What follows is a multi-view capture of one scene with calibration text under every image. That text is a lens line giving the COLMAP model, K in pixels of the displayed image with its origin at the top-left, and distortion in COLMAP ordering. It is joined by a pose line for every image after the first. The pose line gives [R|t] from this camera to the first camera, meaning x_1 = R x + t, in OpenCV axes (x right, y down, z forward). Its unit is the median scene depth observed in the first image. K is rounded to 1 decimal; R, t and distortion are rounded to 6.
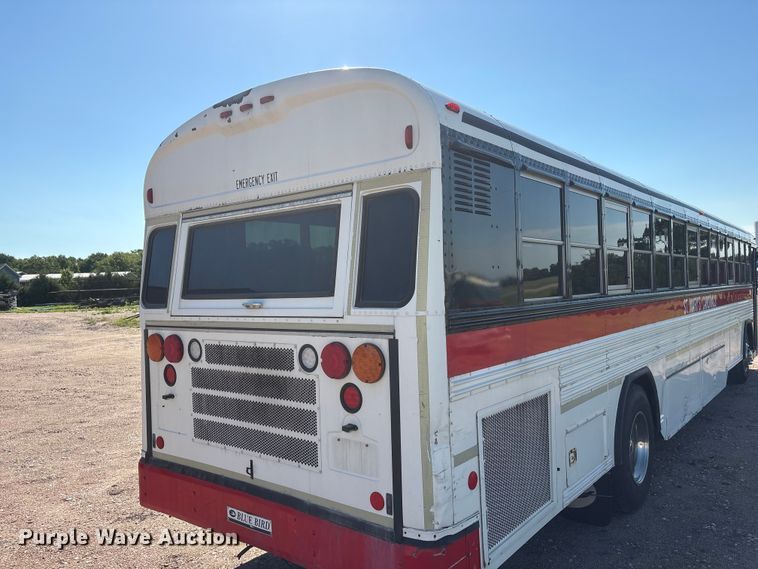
lens RADIAL K [[567.5, 0, 384.5], [0, 567.5, 285.9], [0, 0, 1]] dist [0.065183, -0.085467]
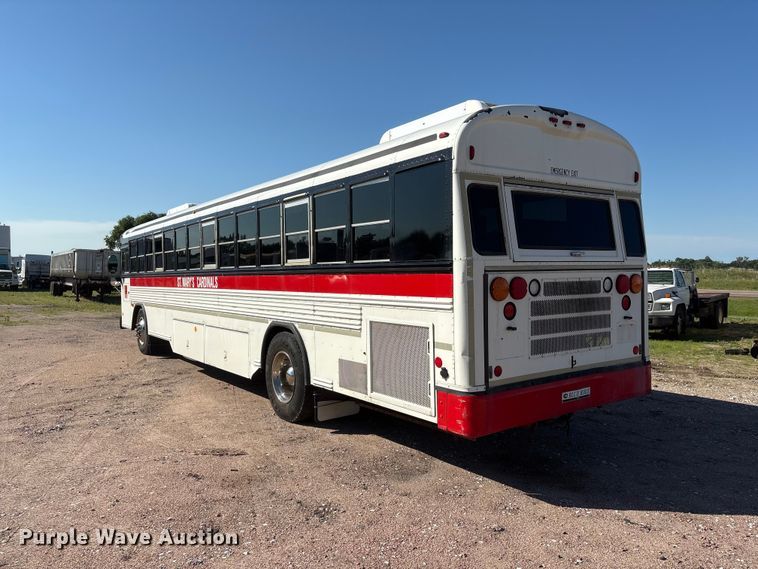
lens RADIAL K [[578.7, 0, 379.0], [0, 578.7, 284.5], [0, 0, 1]] dist [0.021067, -0.005208]
pose [[0.287367, 0.005535, 0.957805, -1.870638], [0.002028, 0.999978, -0.006388, 0.123774], [-0.957819, 0.003778, 0.287349, 1.052646]]
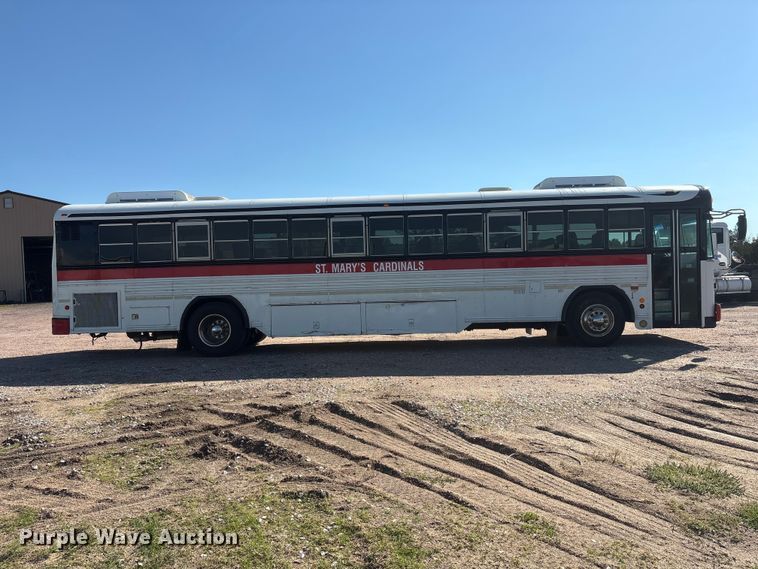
lens RADIAL K [[567.5, 0, 384.5], [0, 567.5, 285.9], [0, 0, 1]] dist [0.065183, -0.085467]
pose [[0.601185, 0.016085, -0.798948, 3.940858], [0.012101, 0.999500, 0.029228, 0.080954], [0.799018, -0.027240, 0.600689, 0.300956]]
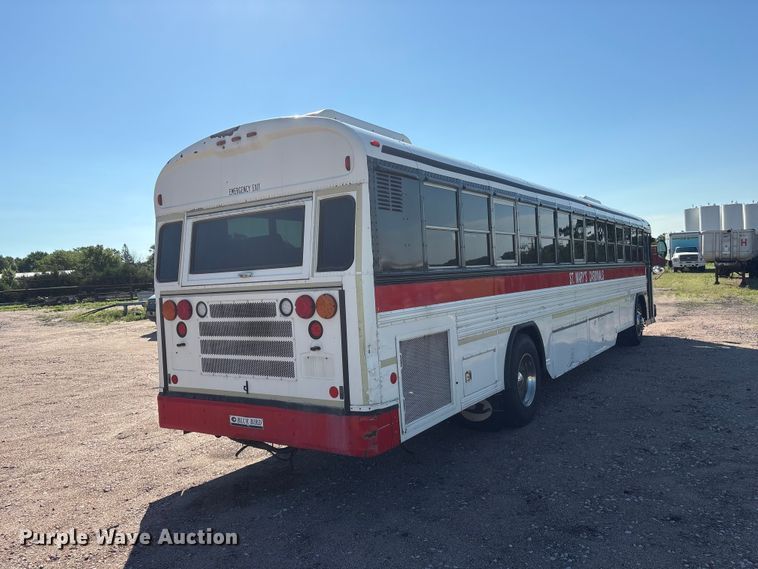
lens RADIAL K [[567.5, 0, 384.5], [0, 567.5, 285.9], [0, 0, 1]] dist [0.065183, -0.085467]
pose [[0.996269, -0.025691, 0.082392, 0.003795], [0.024667, 0.999606, 0.013424, 0.050681], [-0.082704, -0.011342, 0.996510, -0.483814]]
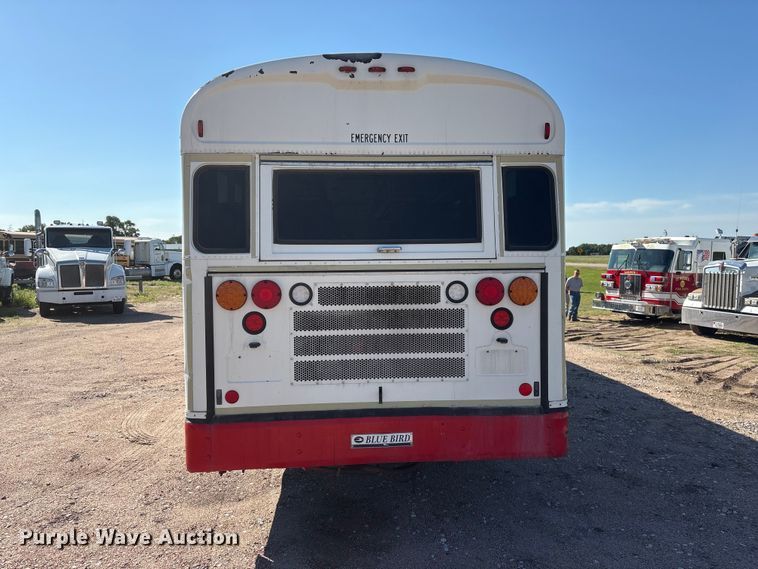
lens RADIAL K [[567.5, 0, 384.5], [0, 567.5, 285.9], [0, 0, 1]] dist [0.065183, -0.085467]
pose [[0.739929, -0.005511, 0.672662, -0.986159], [-0.014189, 0.999616, 0.023798, 0.078512], [-0.672535, -0.027154, 0.739567, 0.170043]]
